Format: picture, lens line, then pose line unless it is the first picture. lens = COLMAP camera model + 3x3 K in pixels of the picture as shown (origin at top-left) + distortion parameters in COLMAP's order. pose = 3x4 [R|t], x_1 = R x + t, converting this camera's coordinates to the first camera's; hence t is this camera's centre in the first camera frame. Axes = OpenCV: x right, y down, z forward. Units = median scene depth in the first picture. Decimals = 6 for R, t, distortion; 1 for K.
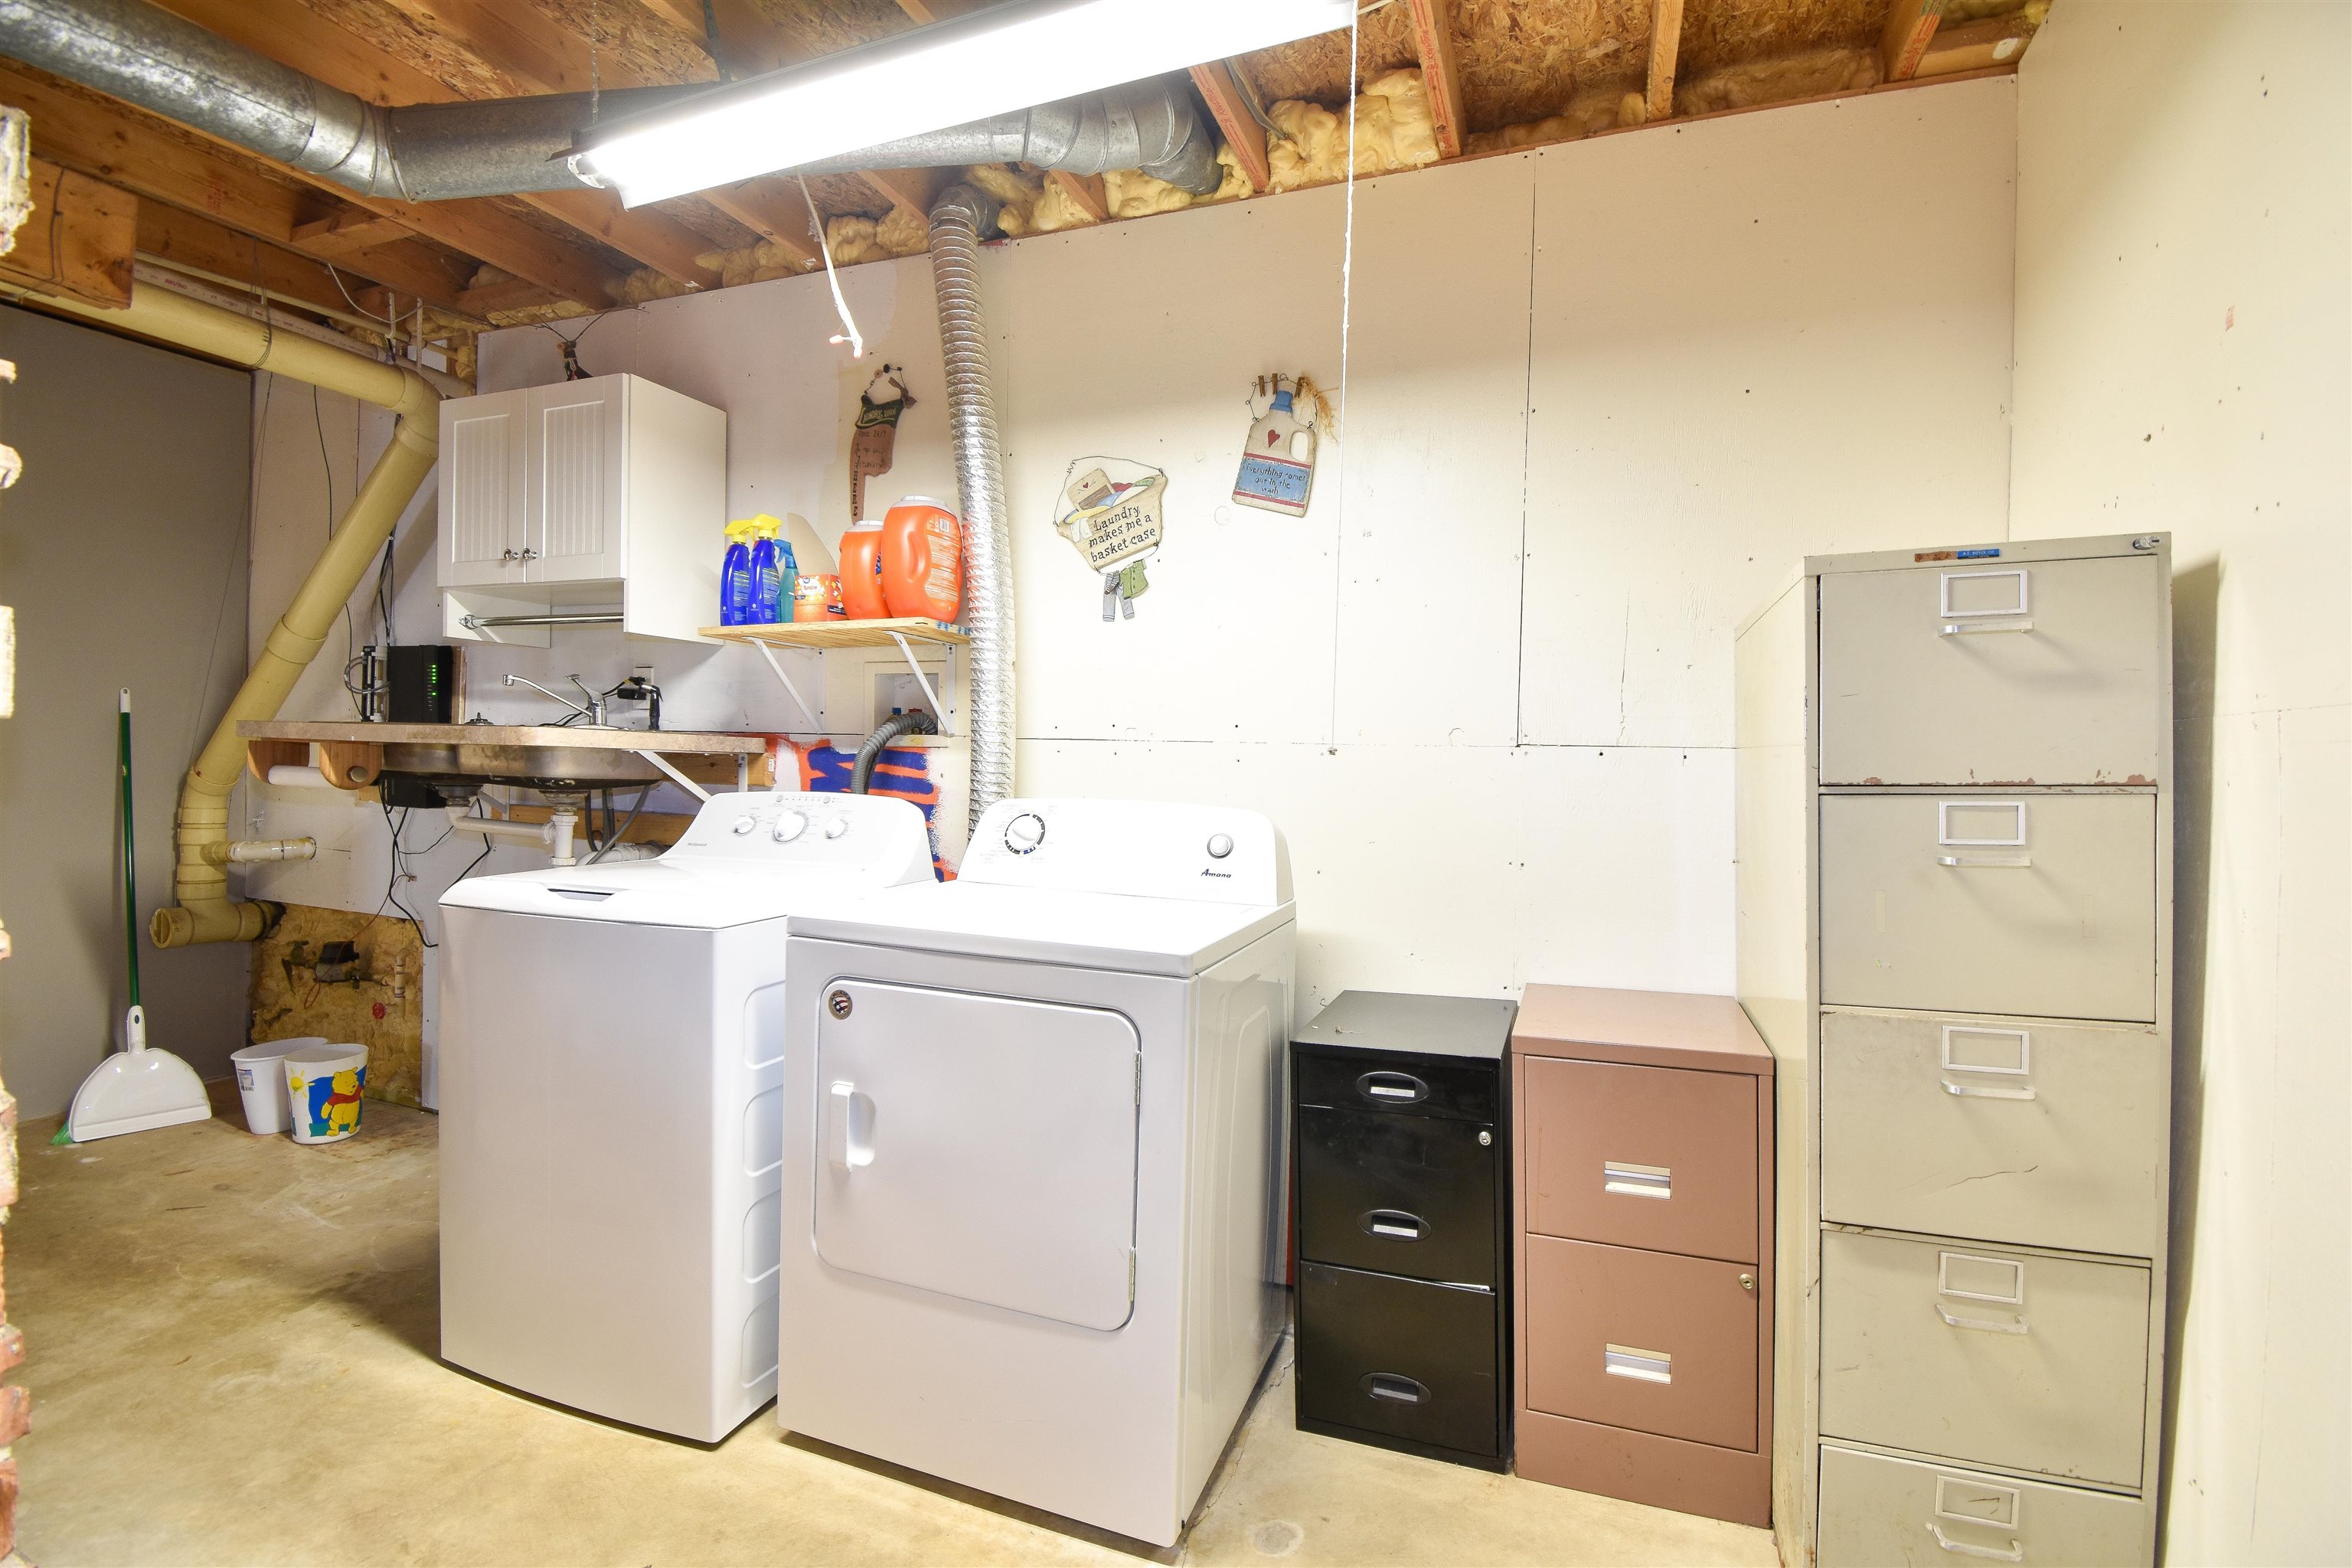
lens RADIAL K [[1036.5, 0, 1182.7], [0, 1036.5, 785.1], [0, 0, 1]] dist [0.015850, -0.020743]
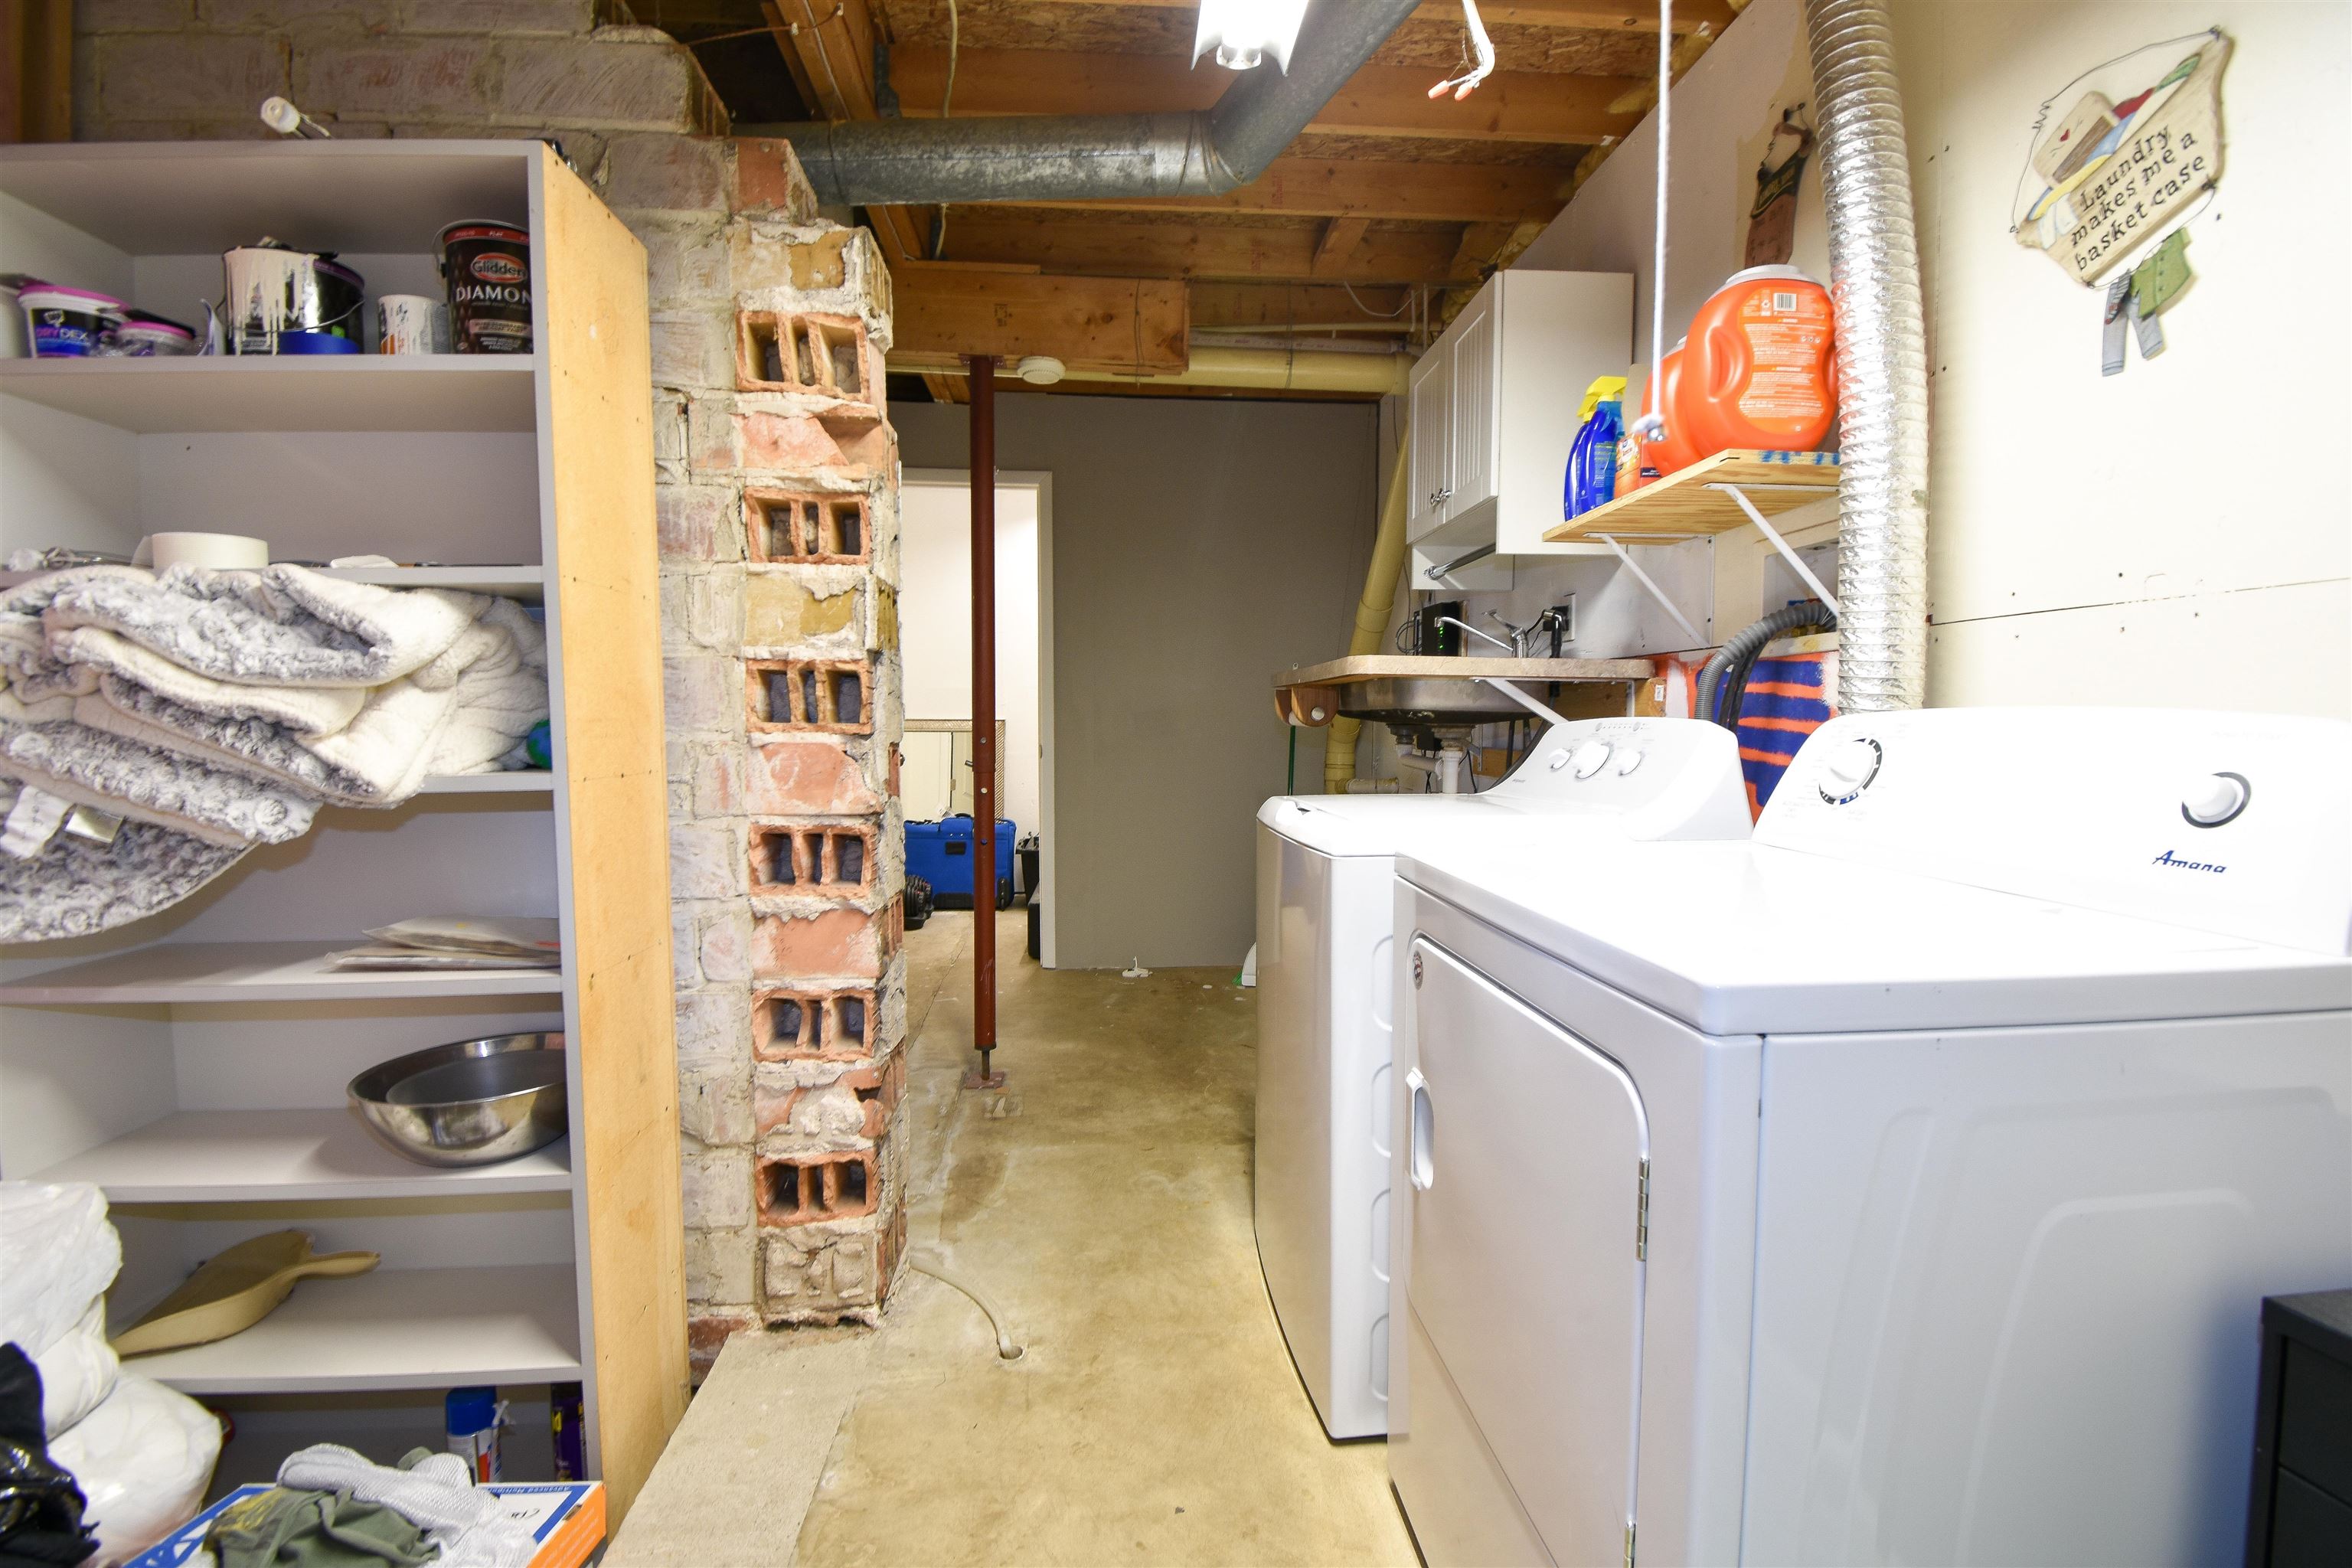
lens RADIAL K [[1037.9, 0, 1176.0], [0, 1037.9, 784.0], [0, 0, 1]] dist [0.016609, -0.024434]
pose [[0.434885, 0.031562, -0.899933, 0.197432], [-0.012946, 0.999501, 0.028798, 0.038440], [0.900393, -0.000873, 0.435077, 0.359216]]
